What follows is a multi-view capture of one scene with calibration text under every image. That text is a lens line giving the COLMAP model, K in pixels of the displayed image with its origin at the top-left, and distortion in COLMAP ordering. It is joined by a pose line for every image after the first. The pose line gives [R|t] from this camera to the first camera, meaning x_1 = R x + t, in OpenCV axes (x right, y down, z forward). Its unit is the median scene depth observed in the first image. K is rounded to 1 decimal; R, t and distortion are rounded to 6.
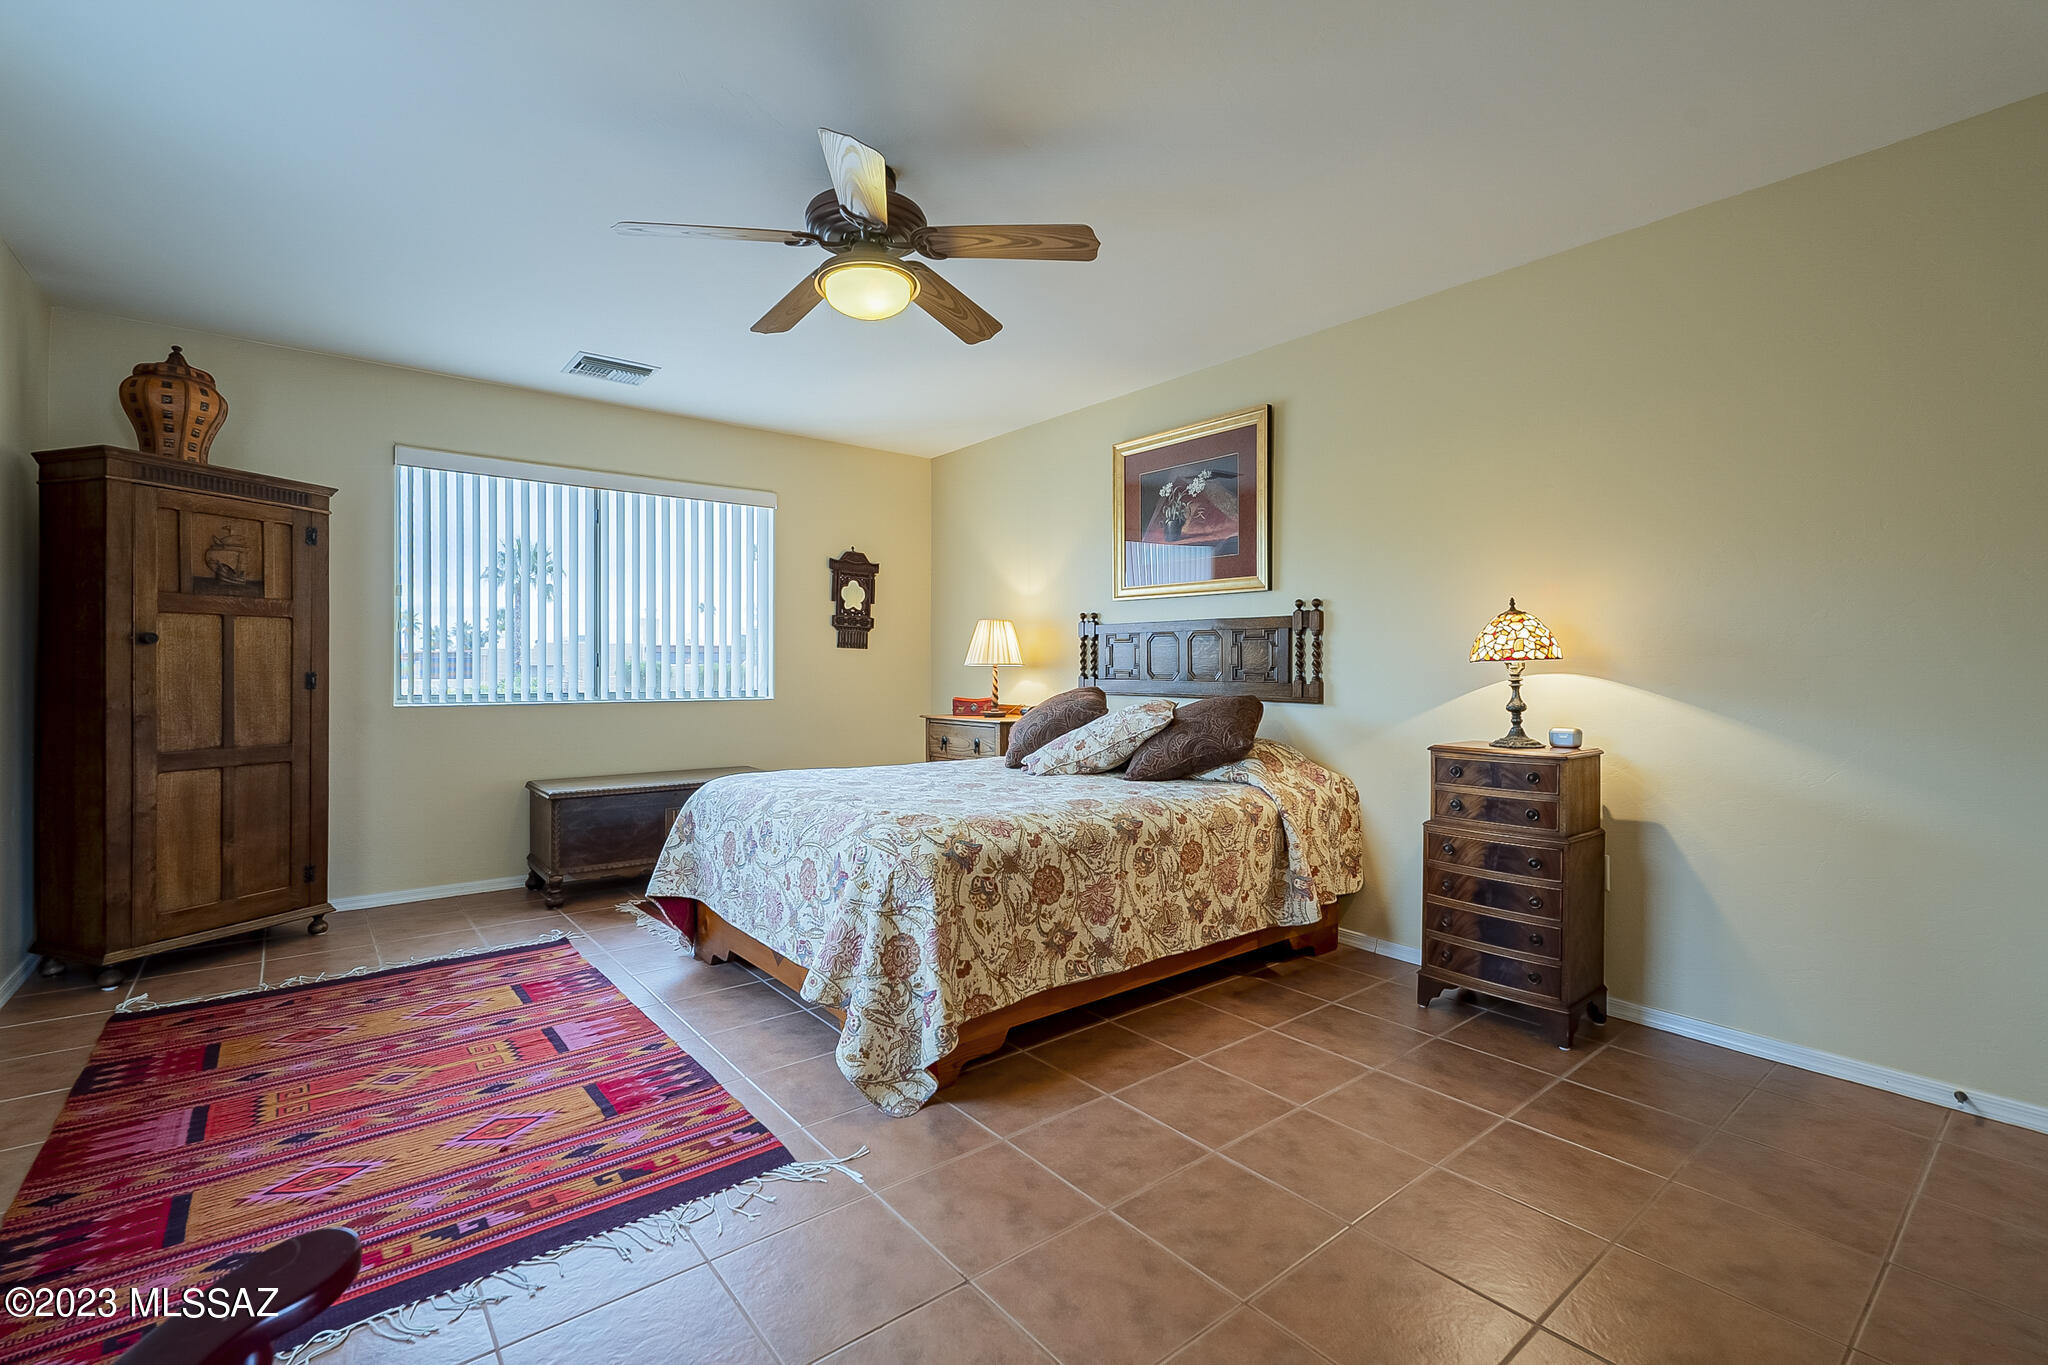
lens RADIAL K [[899.9, 0, 1022.6], [0, 899.9, 678.6], [0, 0, 1]] dist [-0.003160, 0.000249]
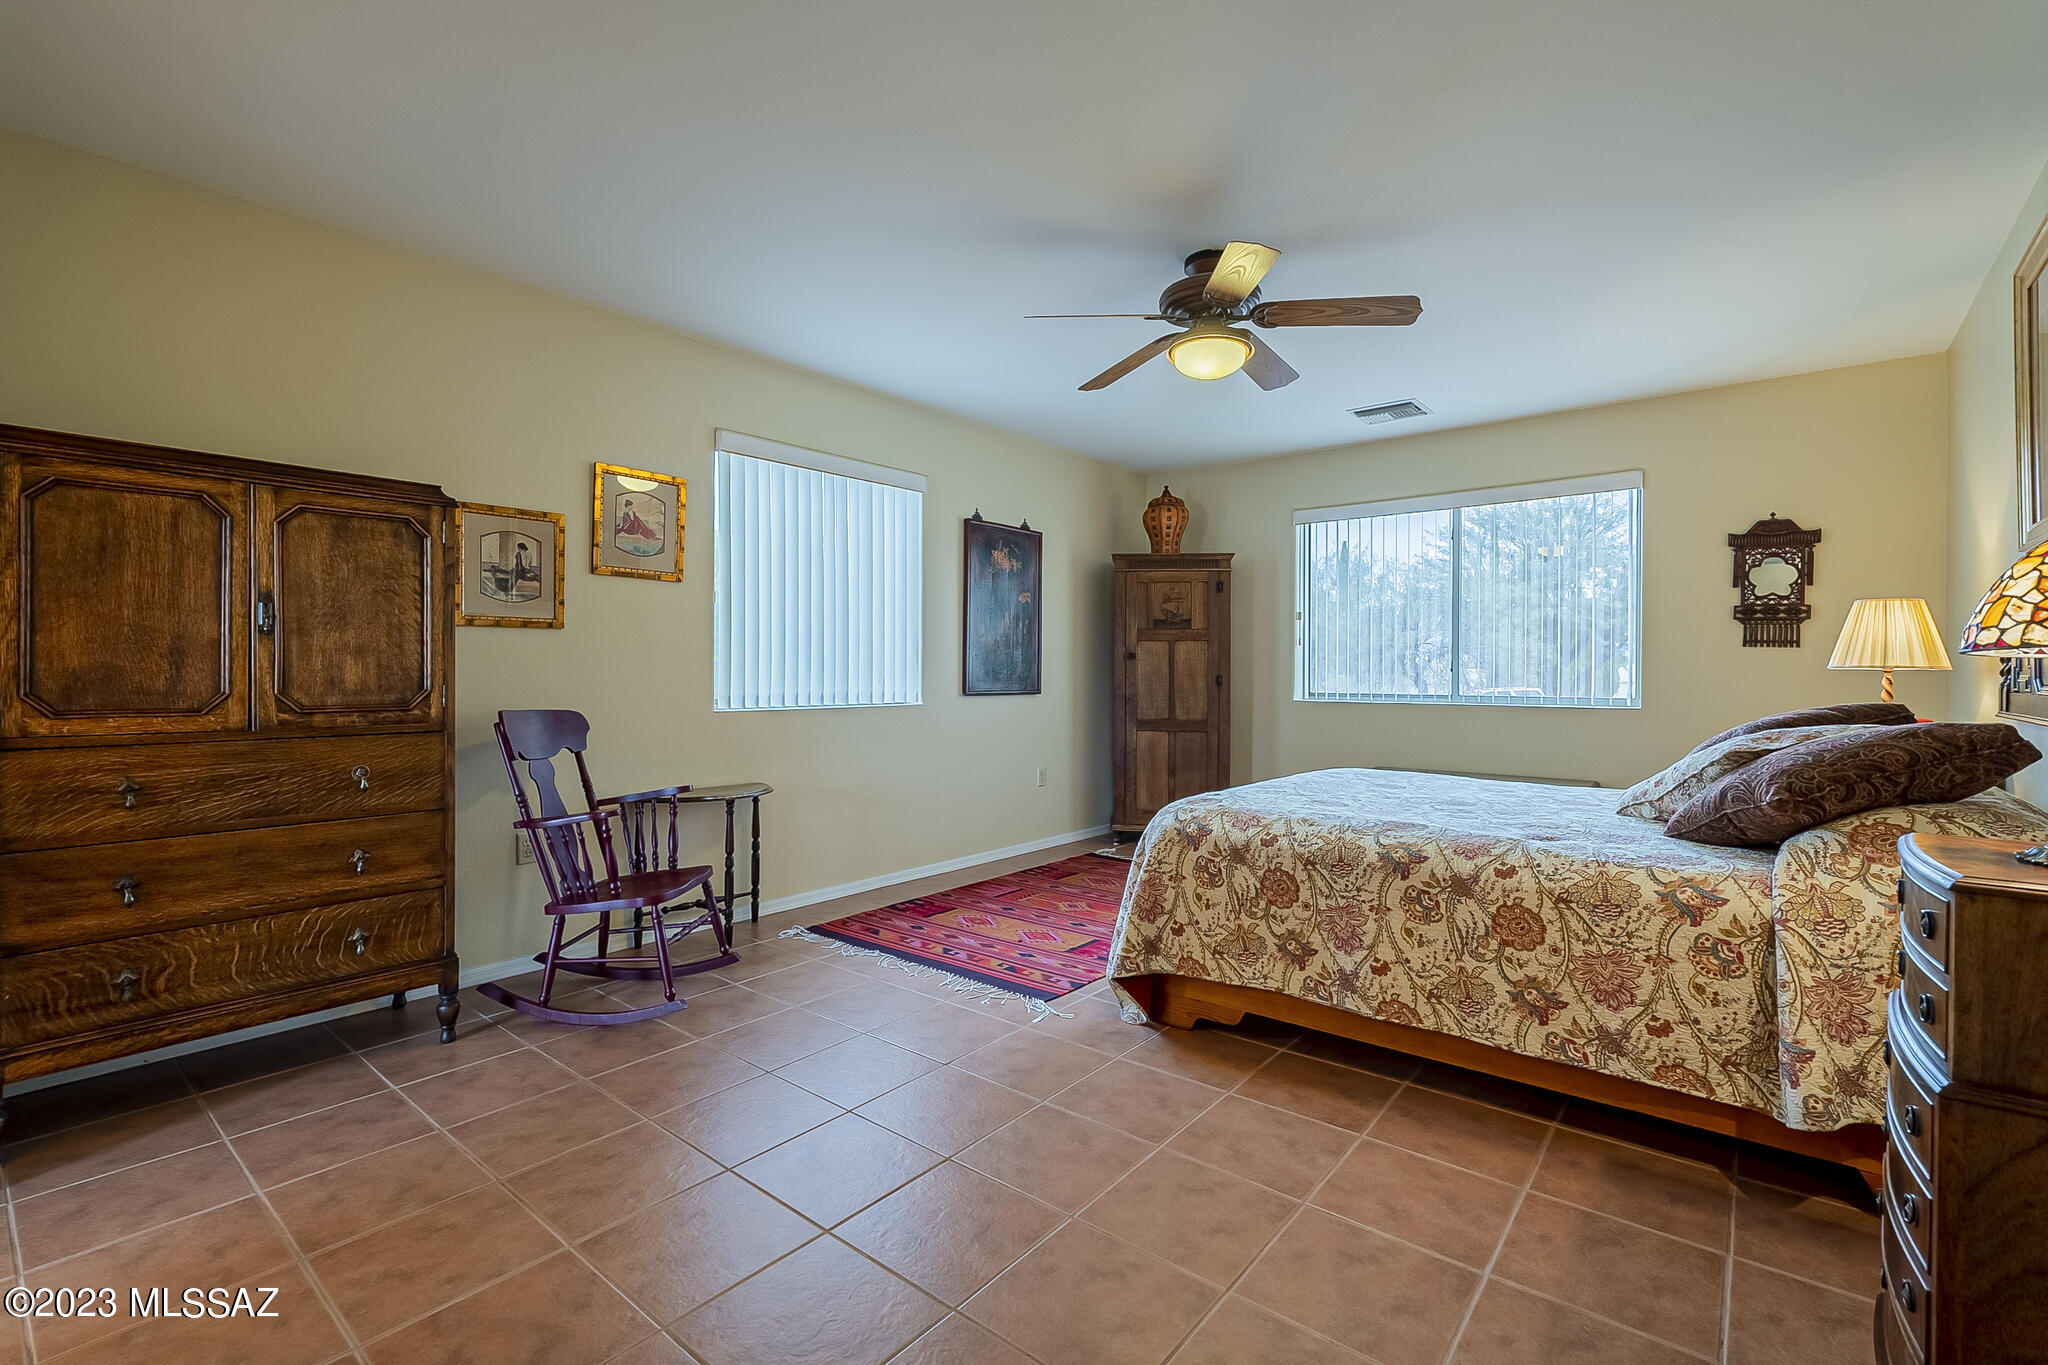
lens RADIAL K [[899.9, 0, 1022.6], [0, 899.9, 678.6], [0, 0, 1]] dist [-0.003160, 0.000249]
pose [[0.206932, 0.006915, -0.978331, 0.803542], [-0.013002, 0.999906, 0.004317, -0.003958], [0.978269, 0.011827, 0.207002, 0.432518]]
